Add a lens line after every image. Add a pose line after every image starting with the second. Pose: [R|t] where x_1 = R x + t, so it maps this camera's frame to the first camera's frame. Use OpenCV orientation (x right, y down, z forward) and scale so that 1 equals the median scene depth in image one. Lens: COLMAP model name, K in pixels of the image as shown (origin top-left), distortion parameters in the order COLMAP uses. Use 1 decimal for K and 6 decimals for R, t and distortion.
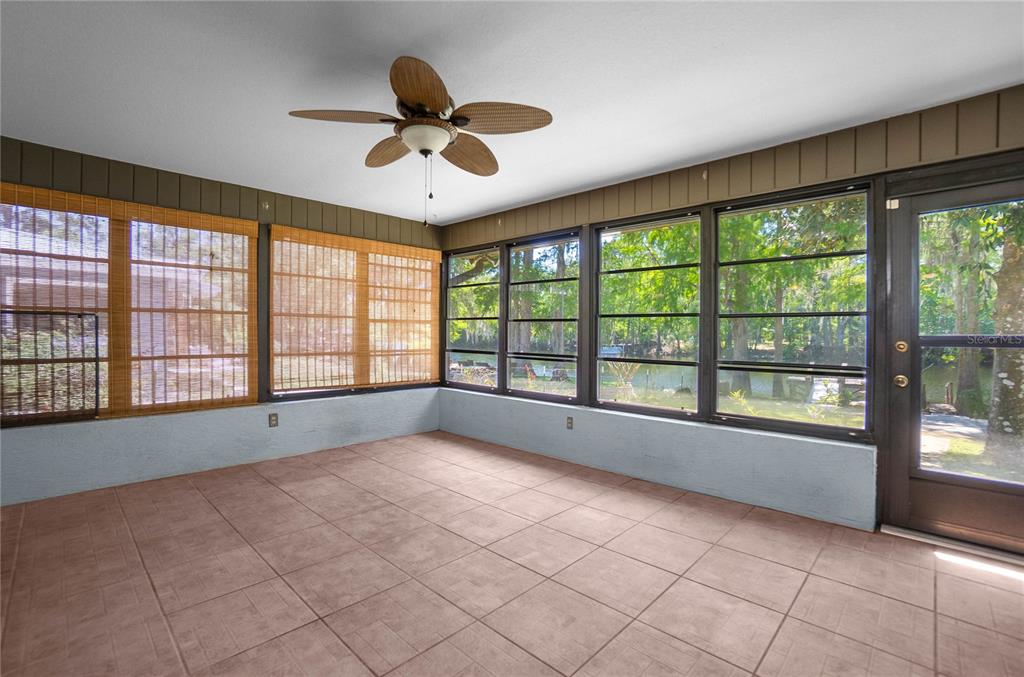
lens RADIAL K [[459.2, 0, 514.0], [0, 459.2, 335.7], [0, 0, 1]] dist [0.019083, 0.000929]
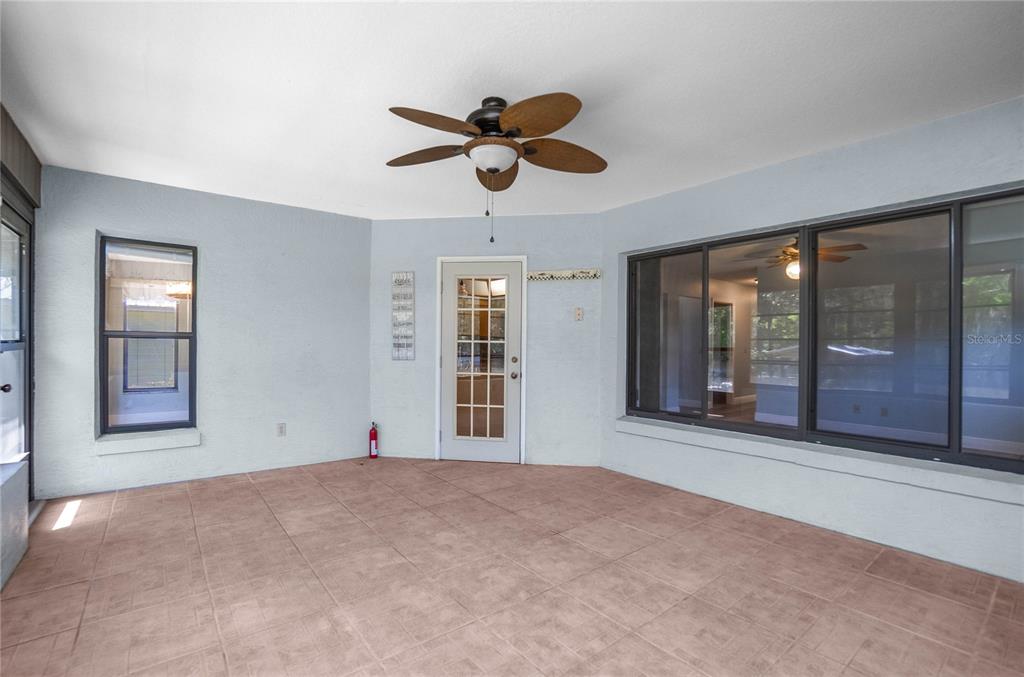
lens RADIAL K [[459.2, 0, 512.3], [0, 459.2, 341.4], [0, 0, 1]] dist [0.019083, 0.000929]
pose [[-0.989900, -0.011923, 0.141268, -0.424657], [-0.011910, 0.999929, 0.000935, -0.016169], [-0.141269, -0.000757, -0.989971, 2.235866]]
